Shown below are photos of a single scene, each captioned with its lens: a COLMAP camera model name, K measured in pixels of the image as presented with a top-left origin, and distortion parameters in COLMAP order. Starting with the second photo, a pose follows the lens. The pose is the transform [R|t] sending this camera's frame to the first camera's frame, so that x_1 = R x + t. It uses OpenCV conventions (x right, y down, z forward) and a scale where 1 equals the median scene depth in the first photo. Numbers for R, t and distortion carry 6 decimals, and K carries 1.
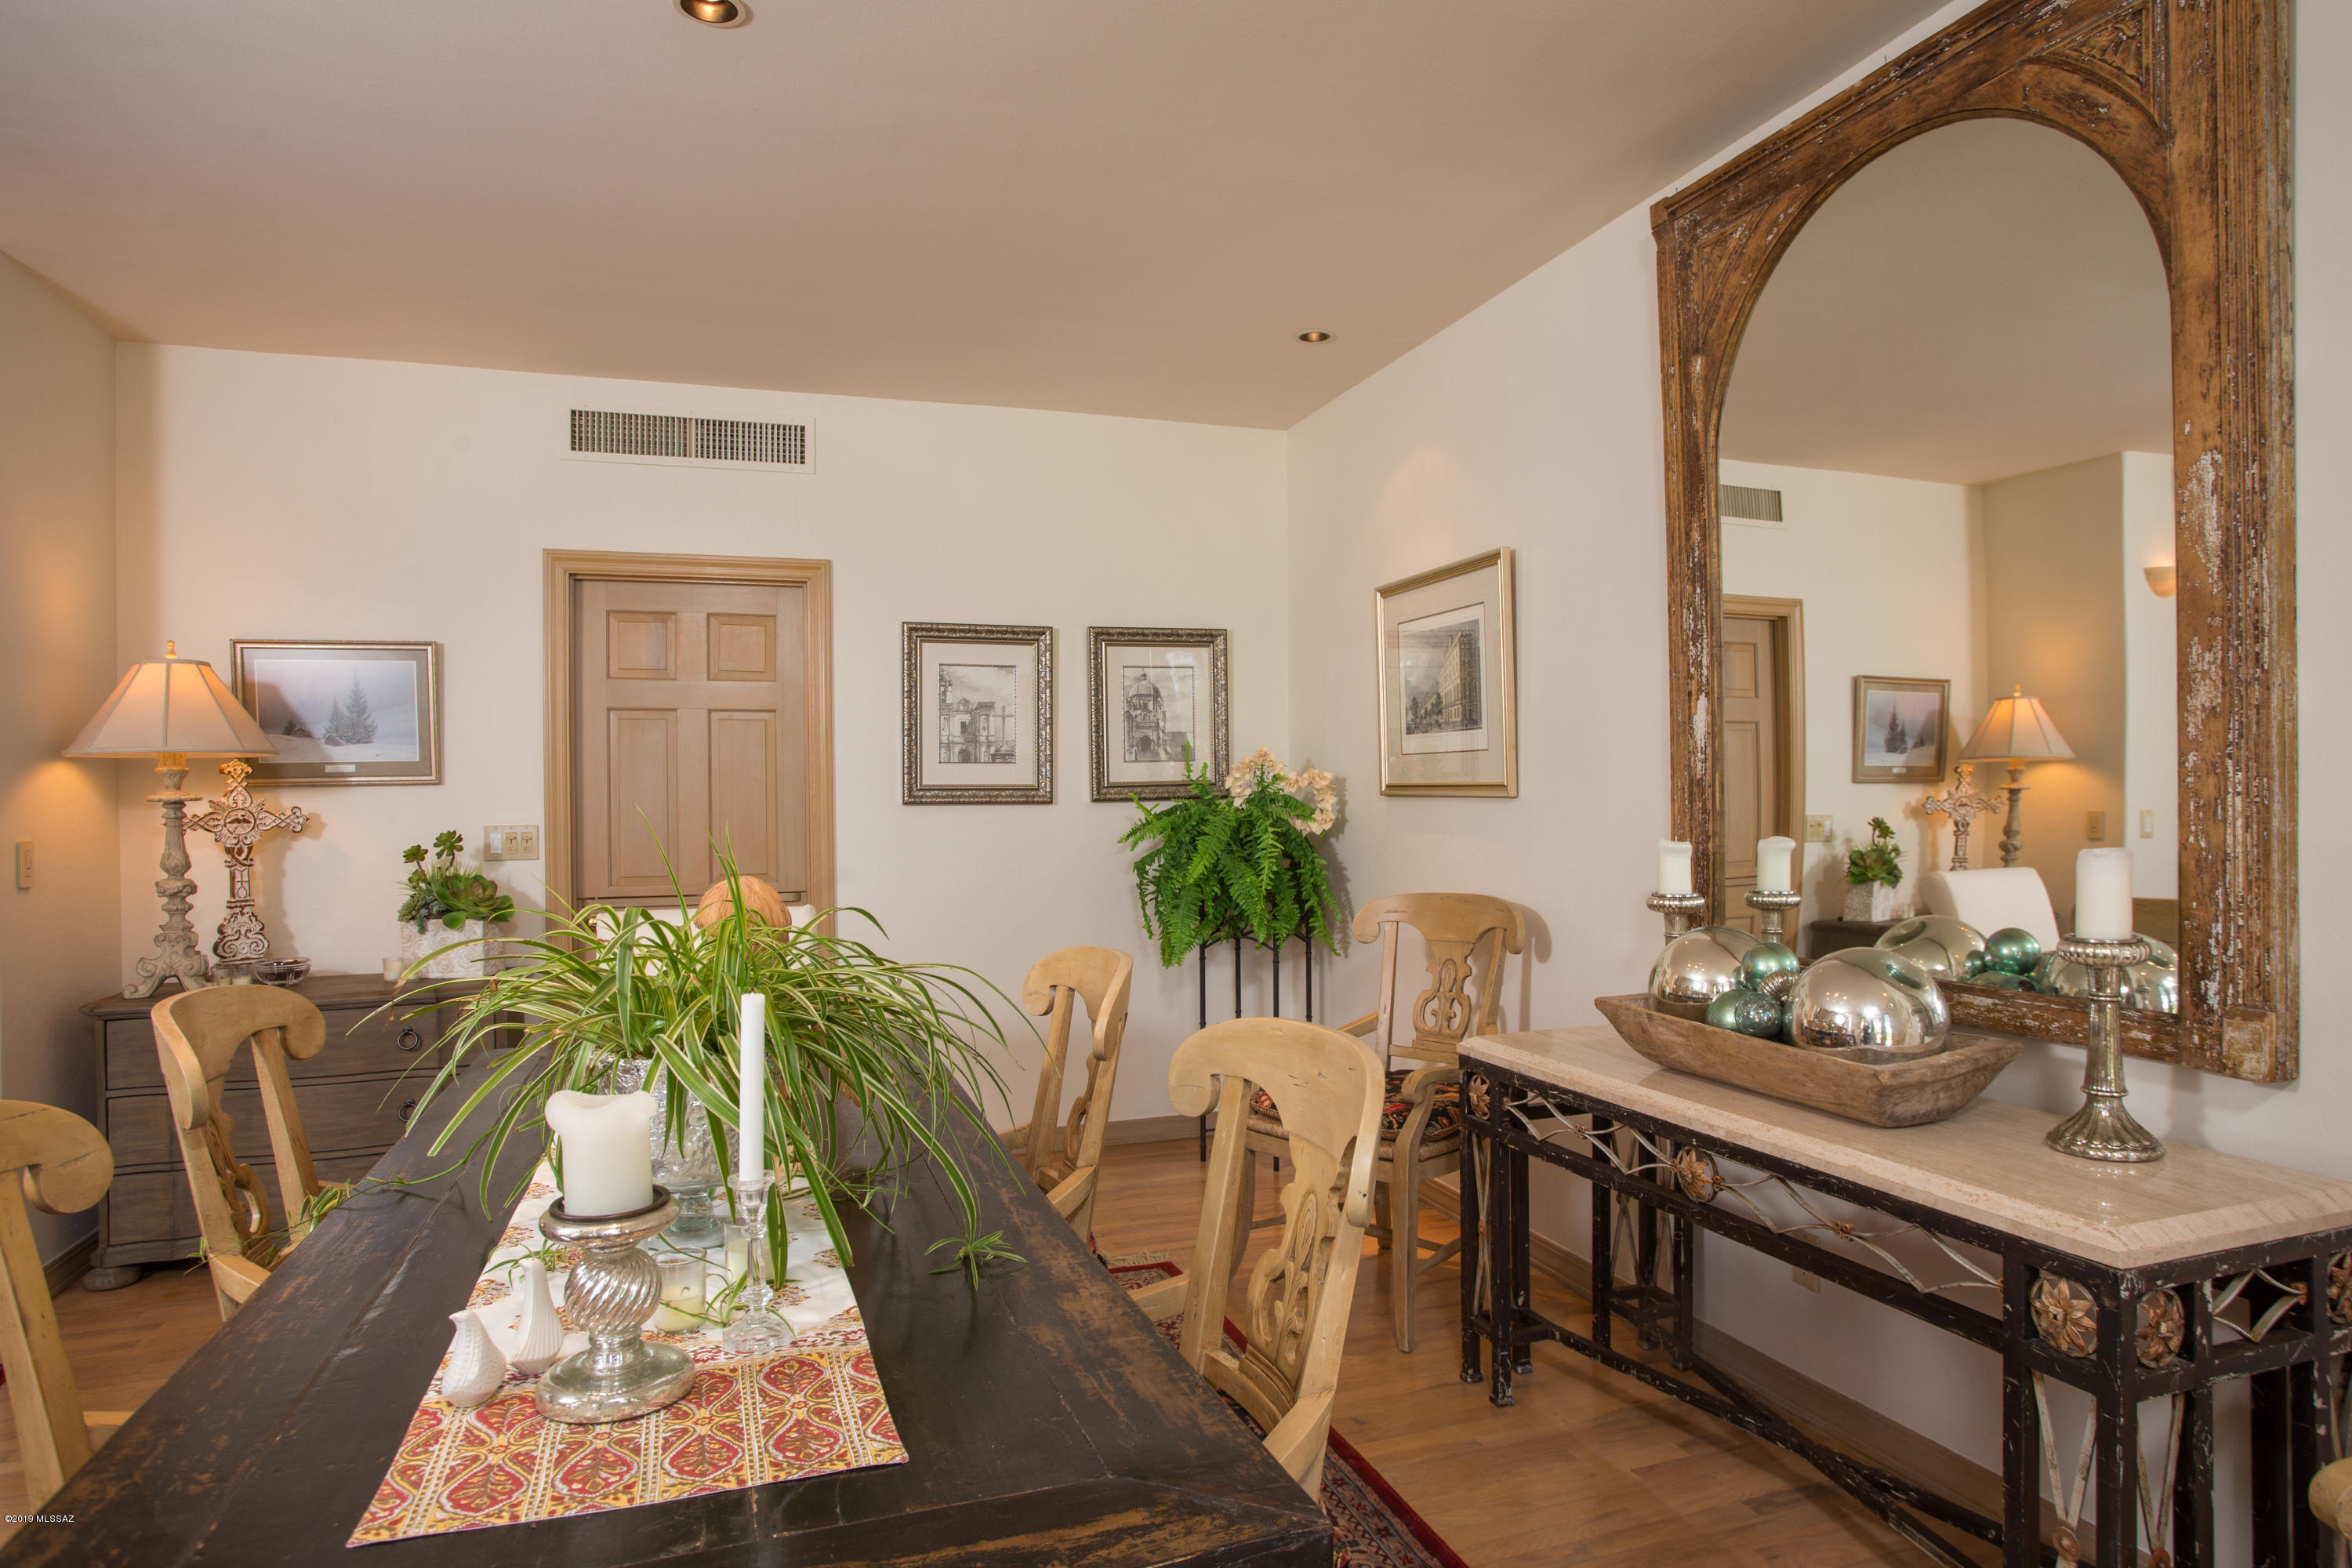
lens RADIAL K [[1373.4, 0, 1197.1], [0, 1373.4, 796.6], [0, 0, 1]] dist [-0.037064, 0.018598]
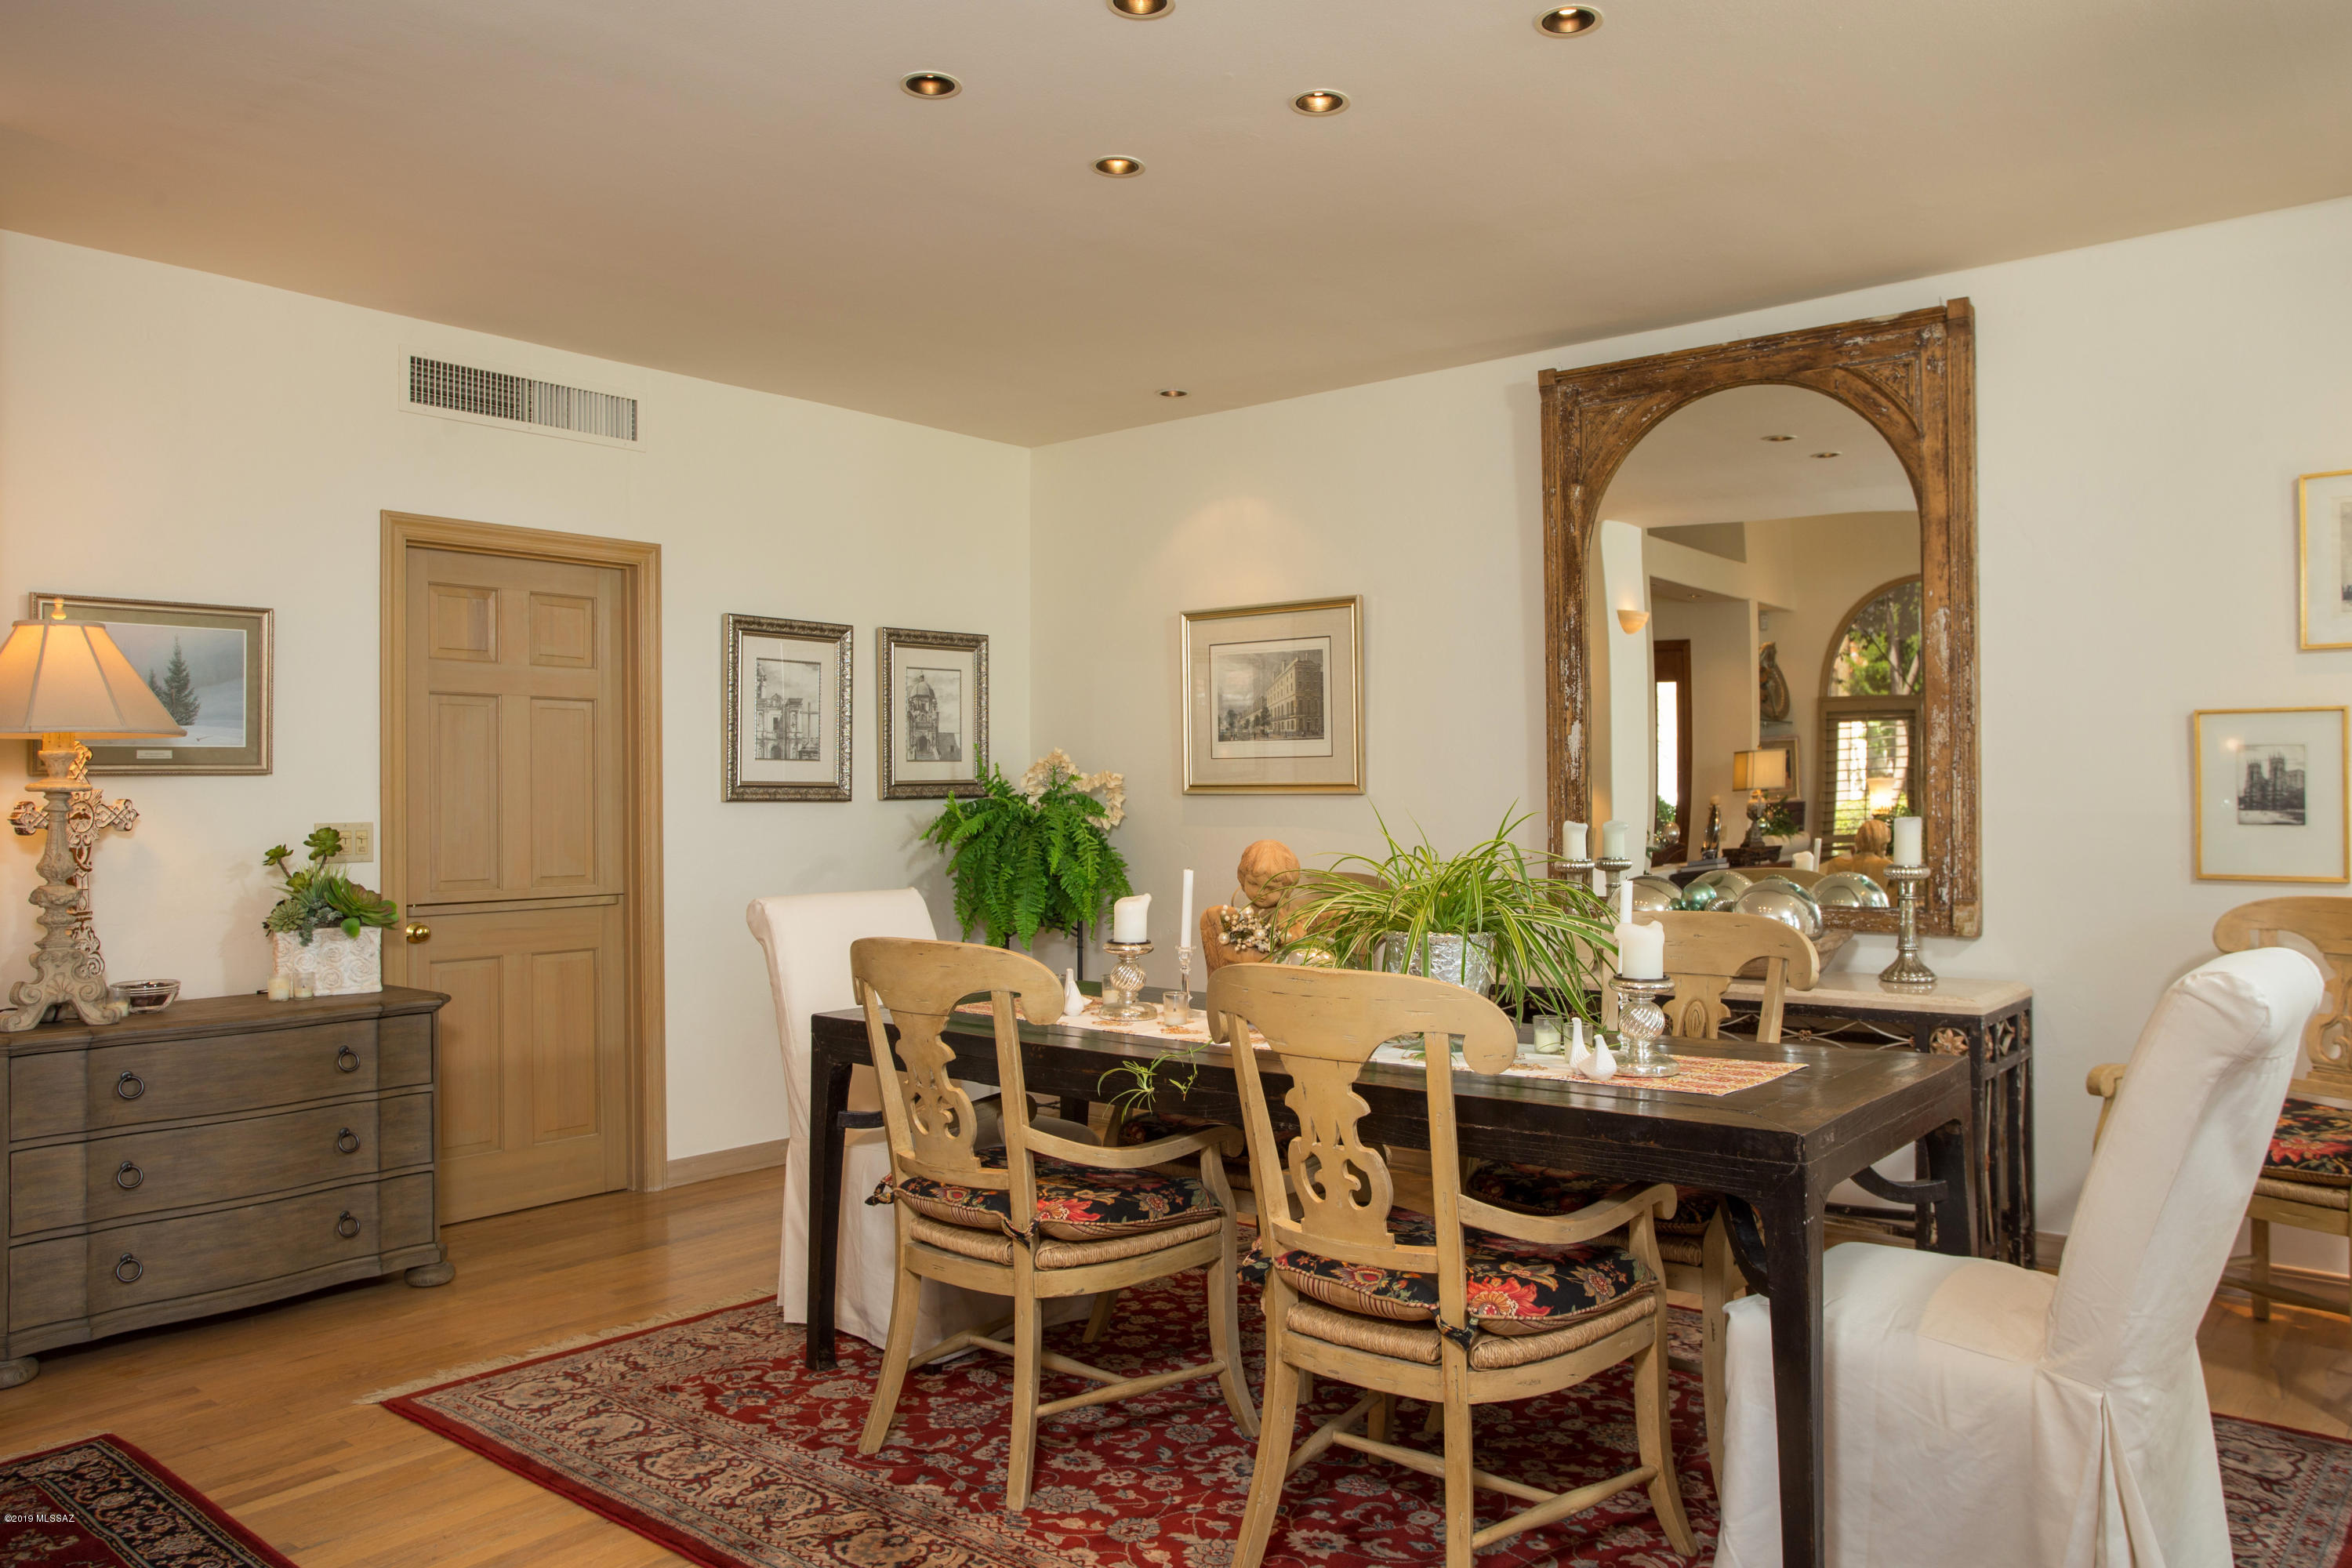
lens RADIAL K [[1677.9, 0, 1204.1], [0, 1677.9, 792.6], [0, 0, 1]] dist [-0.035183, 0.010472]
pose [[0.853131, 0.005898, 0.521663, -0.639318], [-0.000412, 0.999943, -0.010633, 0.013864], [-0.521696, 0.008856, 0.853085, -0.212844]]
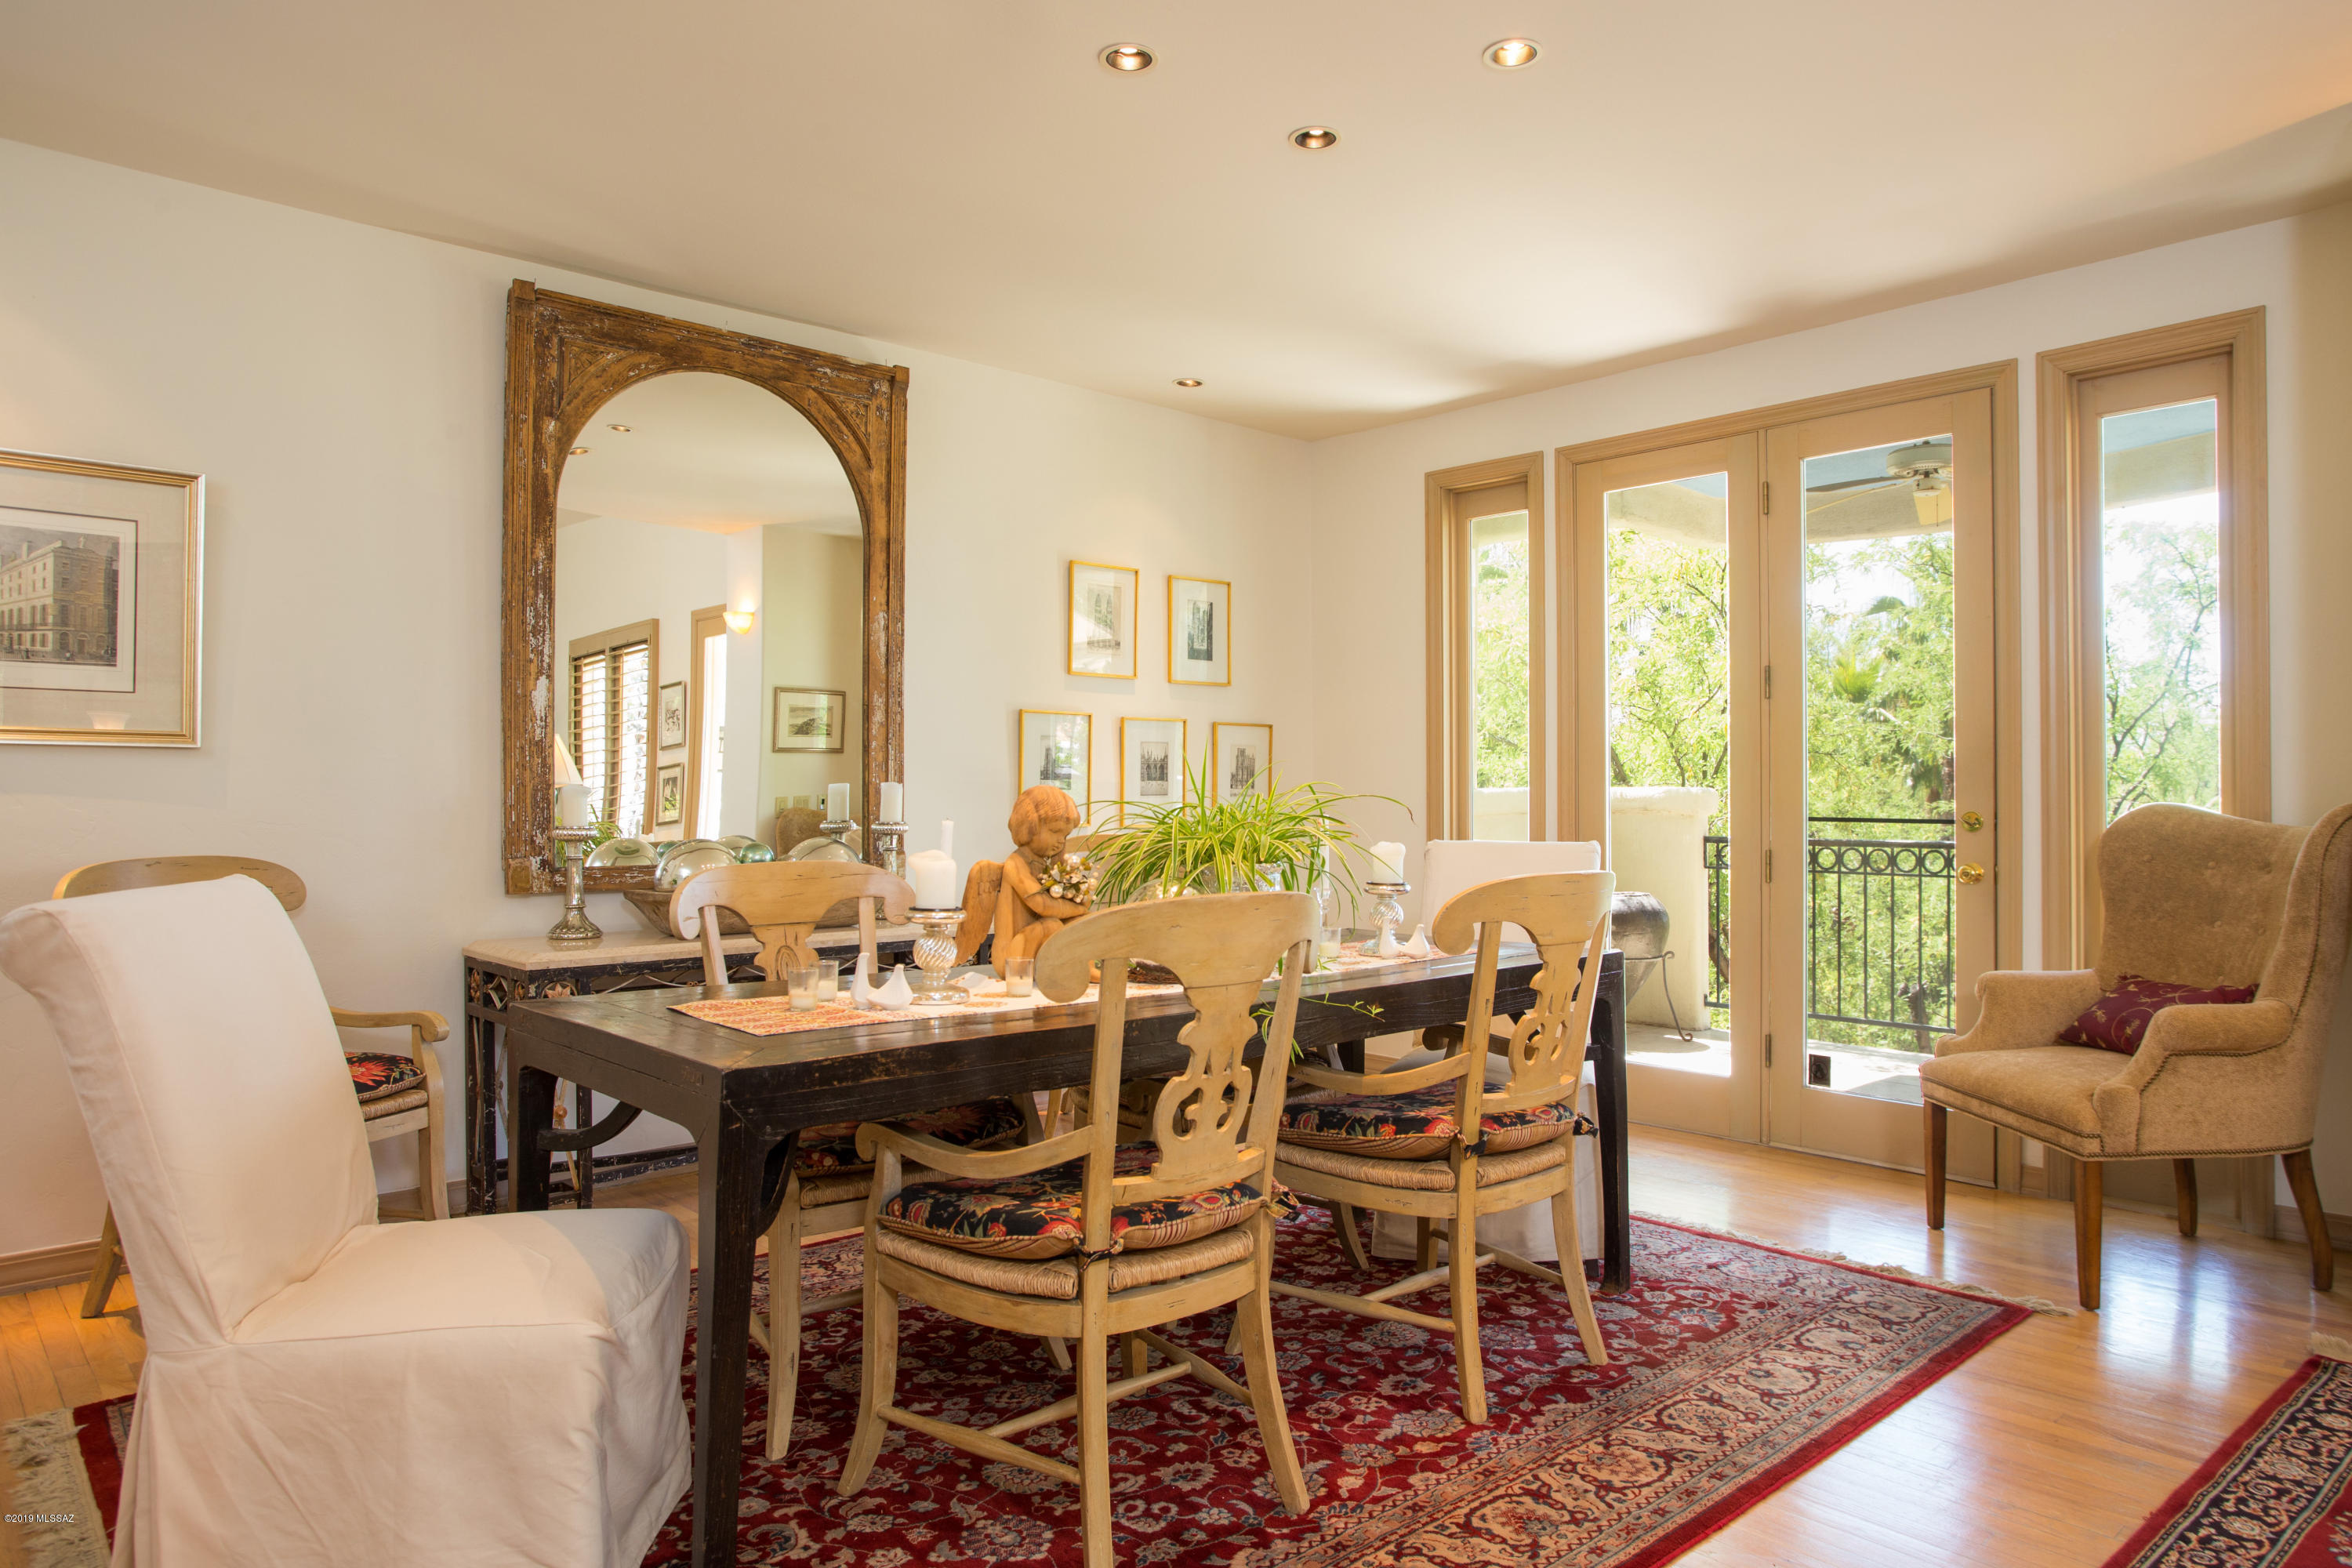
lens RADIAL K [[1483.5, 0, 1187.7], [0, 1483.5, 785.2], [0, 0, 1]] dist [-0.038309, 0.020857]
pose [[-0.393313, 0.018526, 0.919218, -0.846281], [0.008394, 0.999828, -0.016558, 0.042122], [-0.919366, 0.001203, -0.393401, 0.719229]]
